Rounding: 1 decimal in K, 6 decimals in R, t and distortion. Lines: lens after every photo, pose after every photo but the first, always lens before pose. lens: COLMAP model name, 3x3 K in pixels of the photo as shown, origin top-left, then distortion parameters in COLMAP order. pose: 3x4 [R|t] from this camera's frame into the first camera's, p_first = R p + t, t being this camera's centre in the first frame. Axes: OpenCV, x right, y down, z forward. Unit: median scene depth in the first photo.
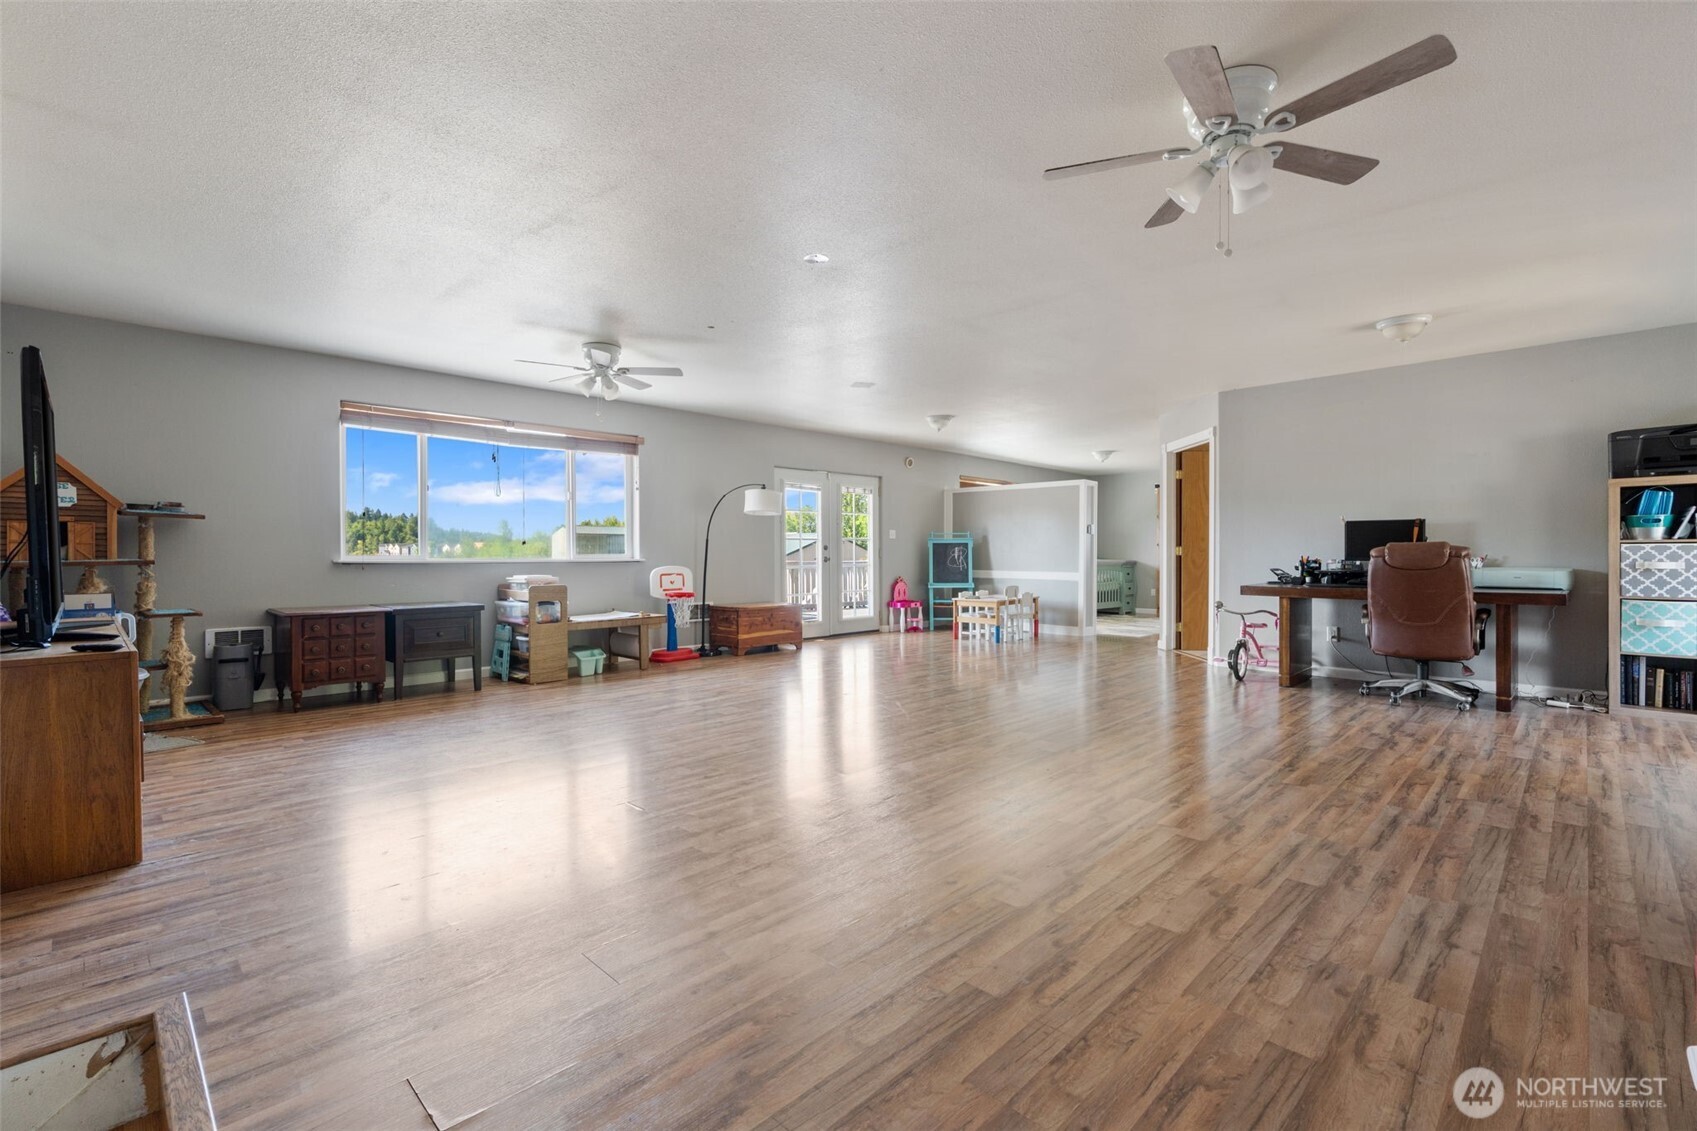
lens RADIAL K [[751.7, 0, 851.4], [0, 751.7, 563.6], [0, 0, 1]] dist [0.001403, 0.000859]
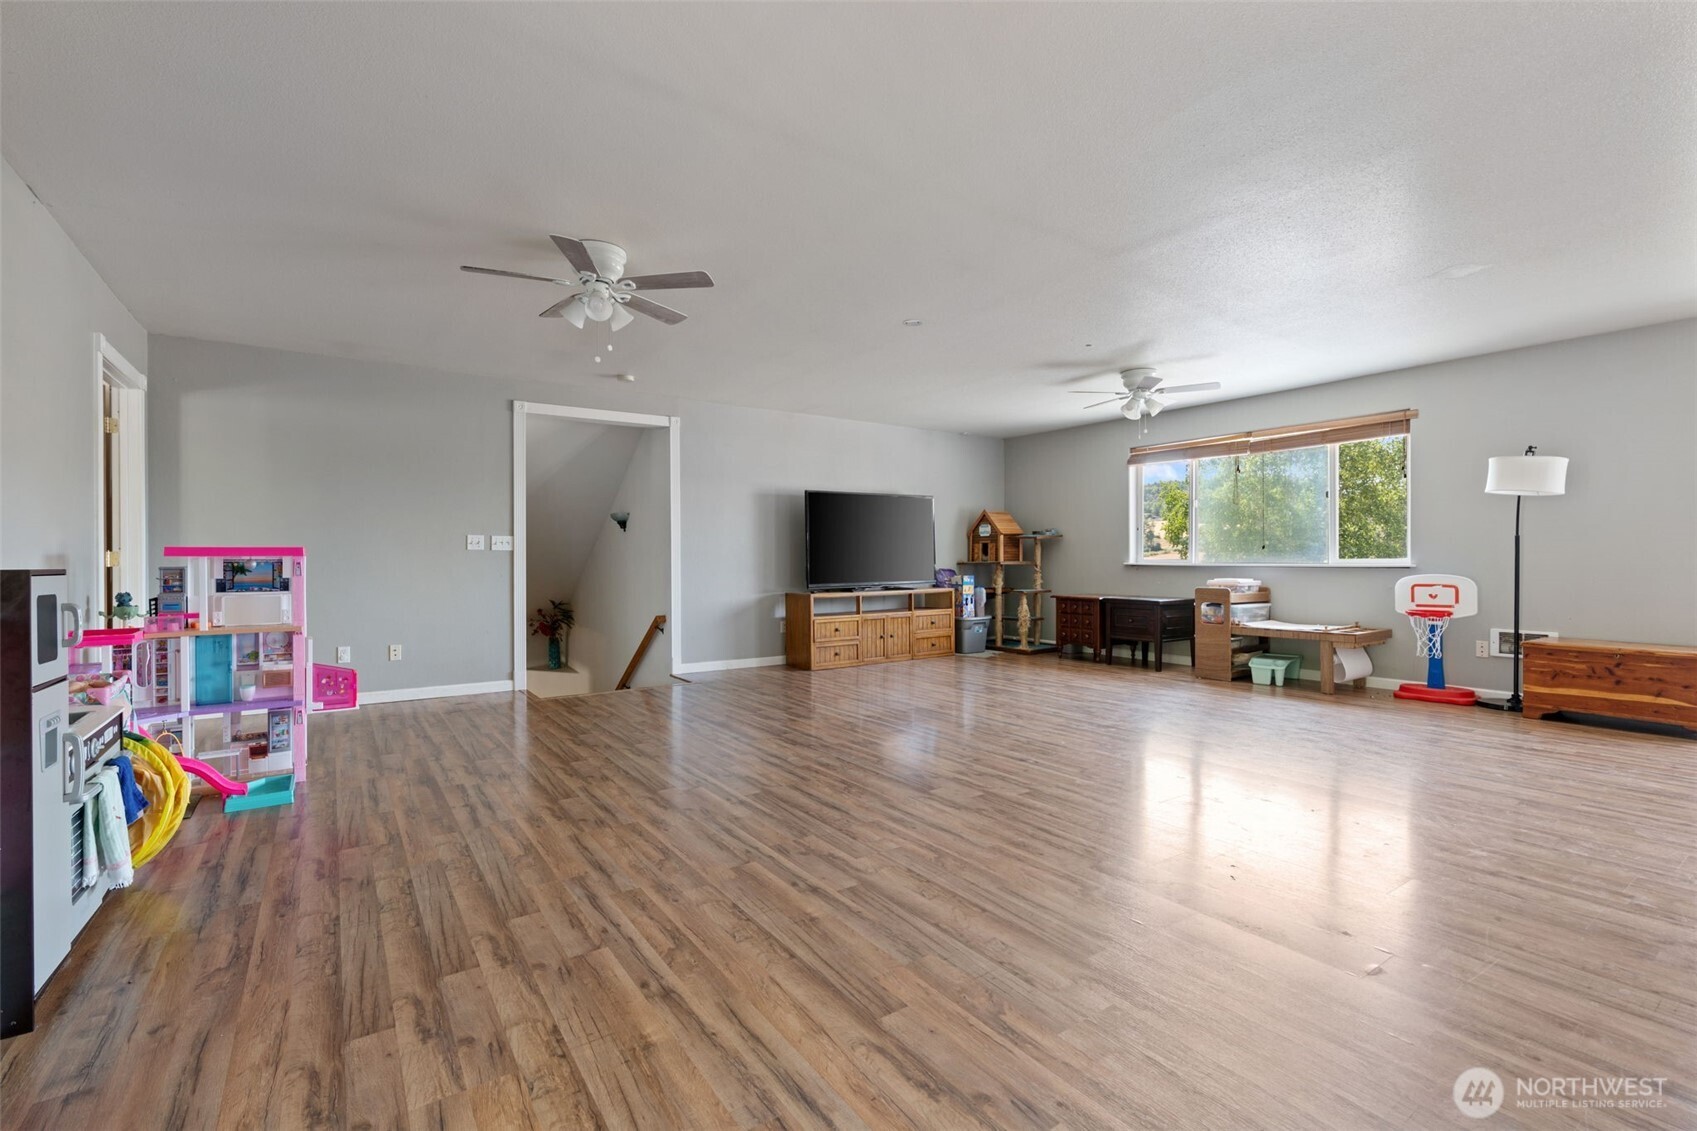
lens RADIAL K [[751.7, 0, 851.0], [0, 751.7, 564.7], [0, 0, 1]] dist [0.001403, 0.000859]
pose [[-0.190040, 0.010441, -0.981721, 1.501084], [-0.009768, 0.999874, 0.012525, -0.025336], [0.981728, 0.011970, -0.189914, 1.427433]]
